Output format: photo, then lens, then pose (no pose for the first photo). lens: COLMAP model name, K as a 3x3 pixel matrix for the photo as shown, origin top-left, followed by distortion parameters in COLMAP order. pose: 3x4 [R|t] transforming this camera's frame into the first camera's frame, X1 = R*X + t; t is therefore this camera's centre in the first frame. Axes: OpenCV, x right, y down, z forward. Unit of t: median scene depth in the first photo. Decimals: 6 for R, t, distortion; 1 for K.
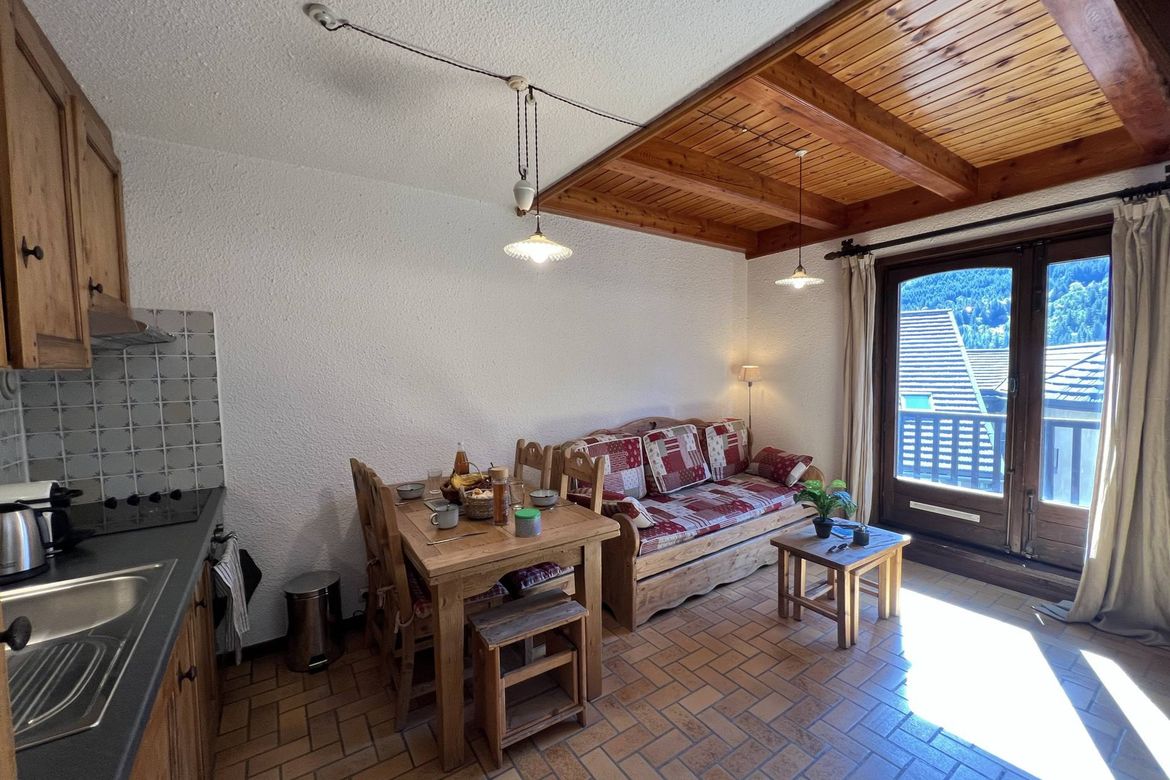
lens RADIAL K [[468.9, 0, 585.9], [0, 468.9, 394.3], [0, 0, 1]] dist [0.000968, 0.000243]
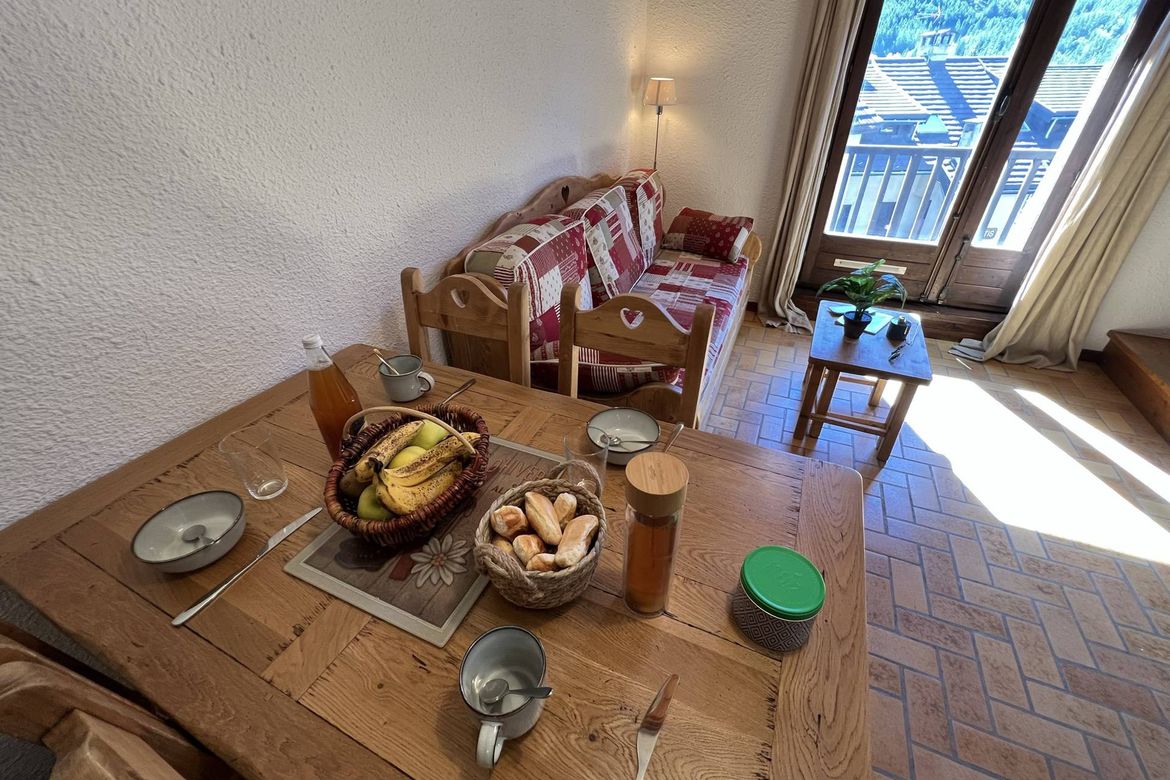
lens RADIAL K [[468.6, 0, 584.6], [0, 468.6, 394.0], [0, 0, 1]] dist [-0.001763, 0.000114]
pose [[0.853544, -0.280676, 0.438957, -0.189315], [0.026913, 0.865121, 0.500841, -0.010790], [-0.520324, -0.415676, 0.745973, 0.486791]]
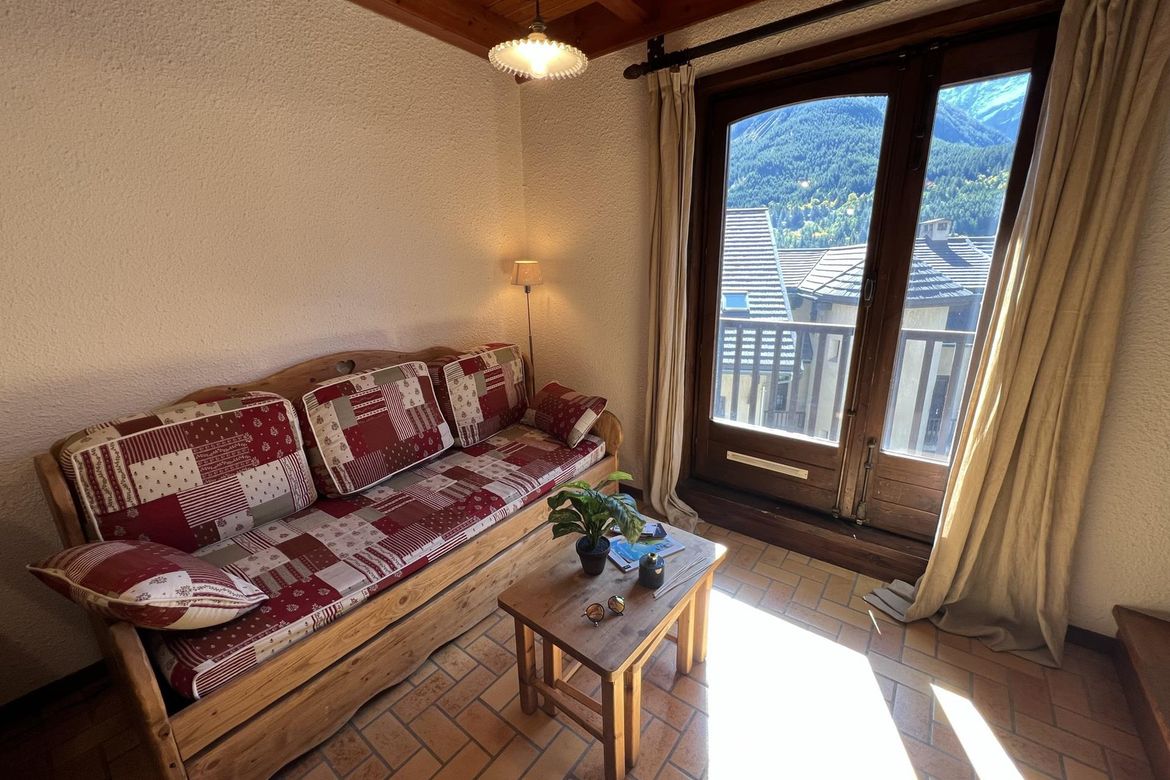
lens RADIAL K [[468.6, 0, 584.6], [0, 468.6, 394.0], [0, 0, 1]] dist [-0.001763, 0.000114]
pose [[0.951640, -0.080161, 0.296573, 0.274575], [0.017021, 0.977632, 0.209631, -0.017836], [-0.306744, -0.194445, 0.931718, 0.412438]]
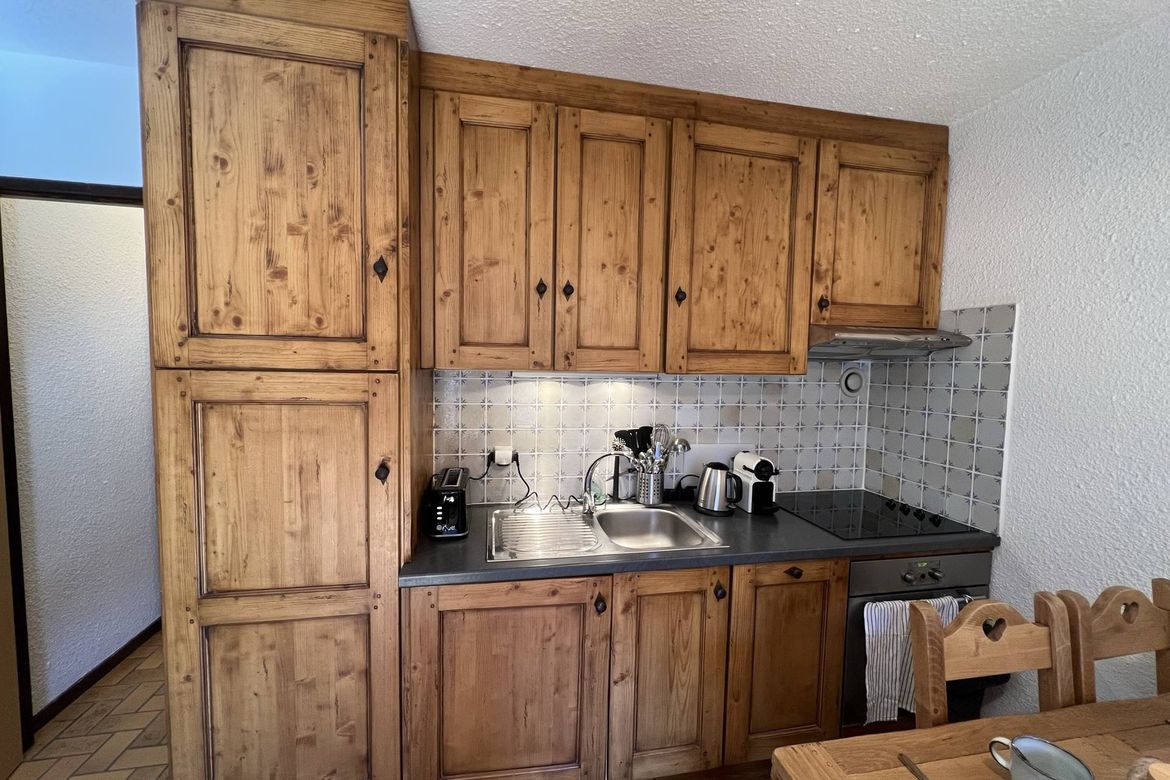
lens RADIAL K [[468.6, 0, 584.6], [0, 468.6, 394.0], [0, 0, 1]] dist [-0.001763, 0.000114]
pose [[-0.390837, 0.070313, -0.917771, 0.107869], [-0.067346, 0.992221, 0.104697, -0.042195], [0.917993, 0.102728, -0.383061, 0.438881]]
